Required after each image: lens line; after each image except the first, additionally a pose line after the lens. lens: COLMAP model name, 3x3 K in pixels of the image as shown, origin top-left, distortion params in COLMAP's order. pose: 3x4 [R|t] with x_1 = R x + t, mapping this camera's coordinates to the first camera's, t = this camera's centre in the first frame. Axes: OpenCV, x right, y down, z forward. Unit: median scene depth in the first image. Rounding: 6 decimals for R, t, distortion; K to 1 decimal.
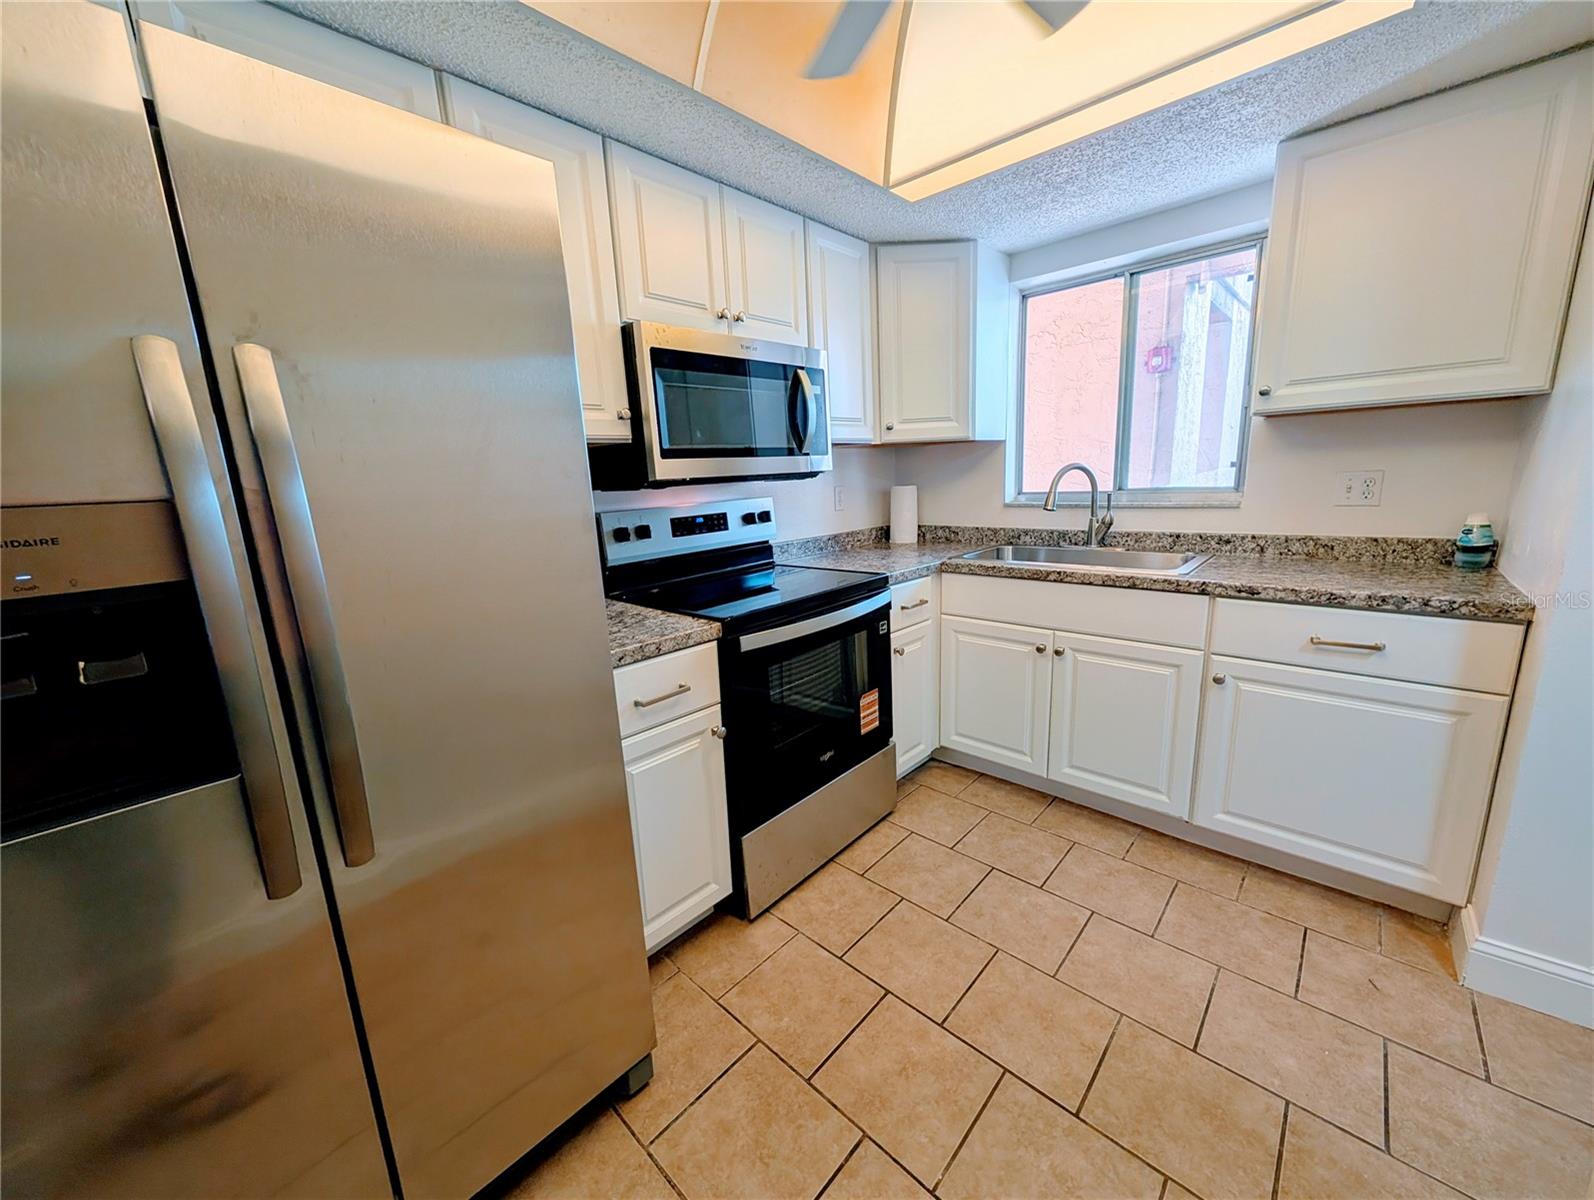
lens RADIAL K [[601.8, 0, 797.0], [0, 601.8, 600.0], [0, 0, 1]] dist [0.000757, 0.000065]
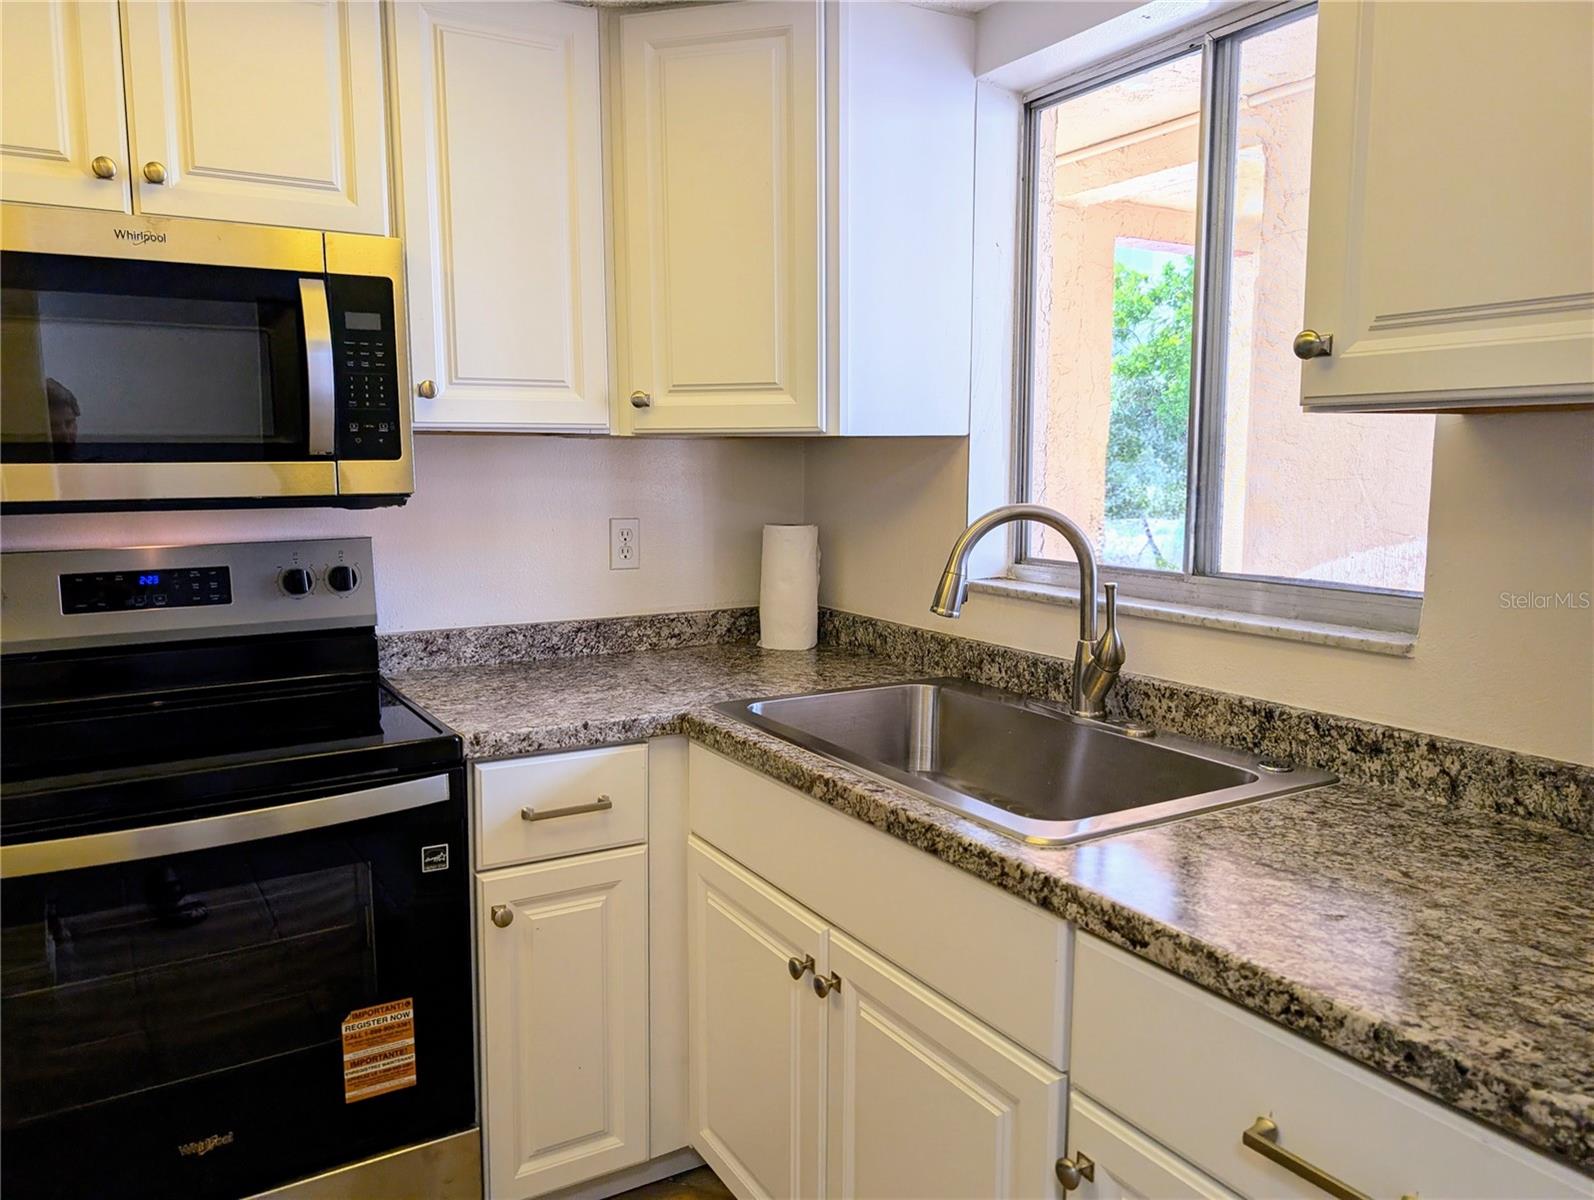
lens RADIAL K [[1142.7, 0, 777.3], [0, 1142.7, 598.8], [0, 0, 1]] dist [0.014290, -0.008185]
pose [[0.955873, 0.079818, -0.282730, 0.586358], [-0.101422, 0.992872, -0.062596, -0.111312], [0.275719, 0.088509, 0.957155, 0.255645]]
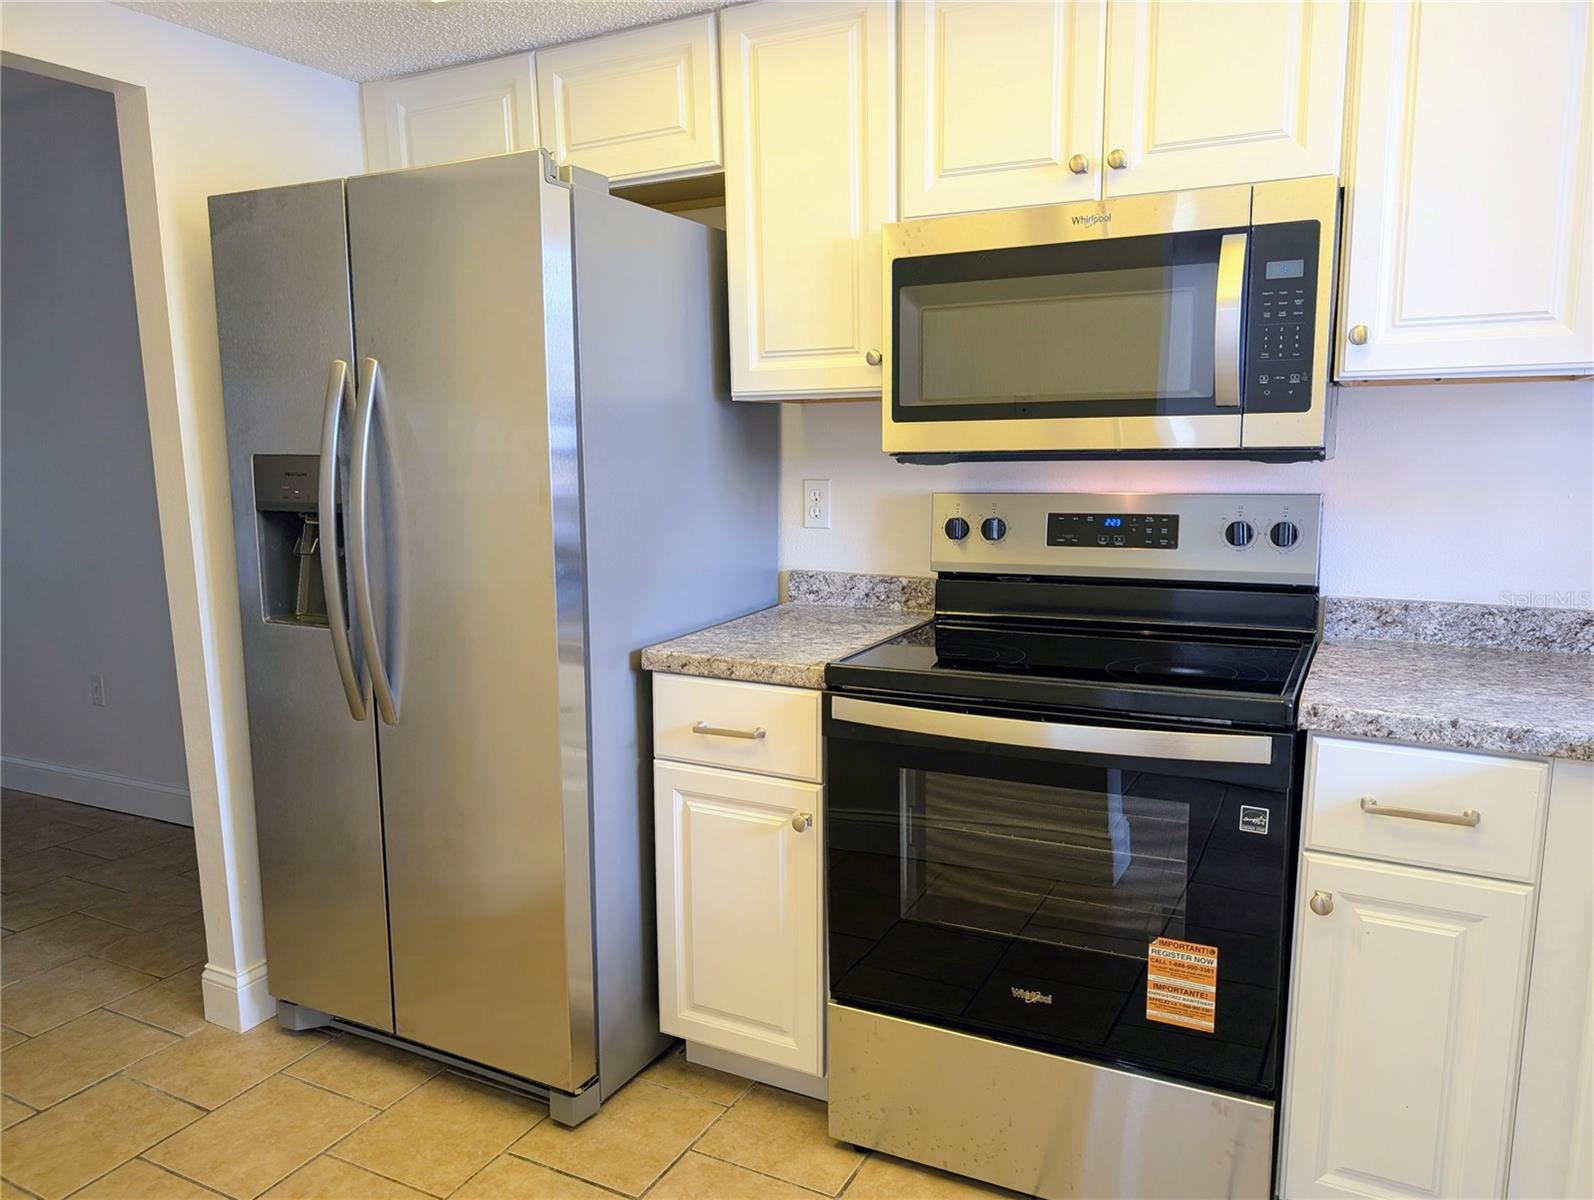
lens RADIAL K [[1150.5, 0, 807.6], [0, 1150.5, 618.2], [0, 0, 1]] dist [0.004169, -0.000489]
pose [[0.272019, 0.197519, -0.941803, 0.781677], [-0.199196, 0.969067, 0.145704, -0.145714], [0.941449, 0.147969, 0.302949, 0.425711]]
